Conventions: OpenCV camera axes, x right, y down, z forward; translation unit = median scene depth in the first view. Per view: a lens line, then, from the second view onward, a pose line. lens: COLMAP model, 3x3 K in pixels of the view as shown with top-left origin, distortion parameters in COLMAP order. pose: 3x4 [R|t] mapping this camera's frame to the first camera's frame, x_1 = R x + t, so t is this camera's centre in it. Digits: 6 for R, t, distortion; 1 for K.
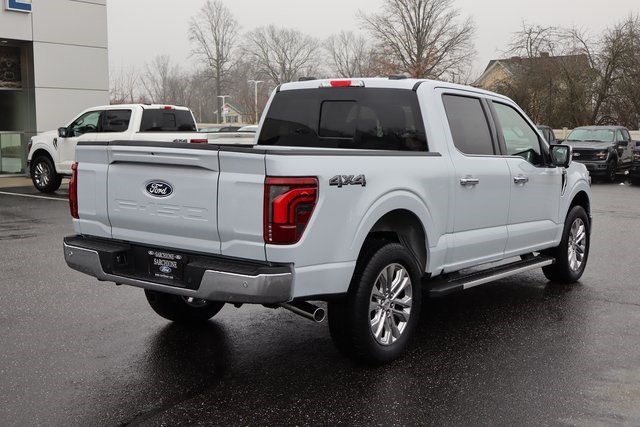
lens RADIAL K [[827.2, 0, 320.0], [0, 827.2, 213.5], [0, 0, 1]] dist [-0.004847, -0.003345]
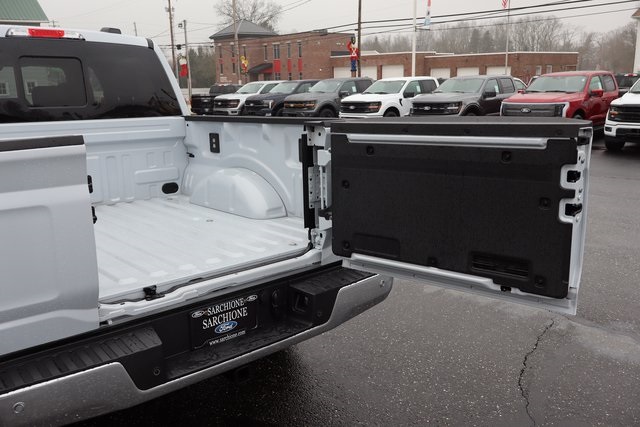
lens RADIAL K [[585.6, 0, 320.0], [0, 585.6, 213.5], [0, 0, 1]] dist [-0.009222, -0.004178]
pose [[0.187714, -0.228889, 0.955182, -0.580943], [0.111976, 0.971116, 0.210702, -0.103512], [-0.975820, 0.067405, 0.207922, 0.826813]]
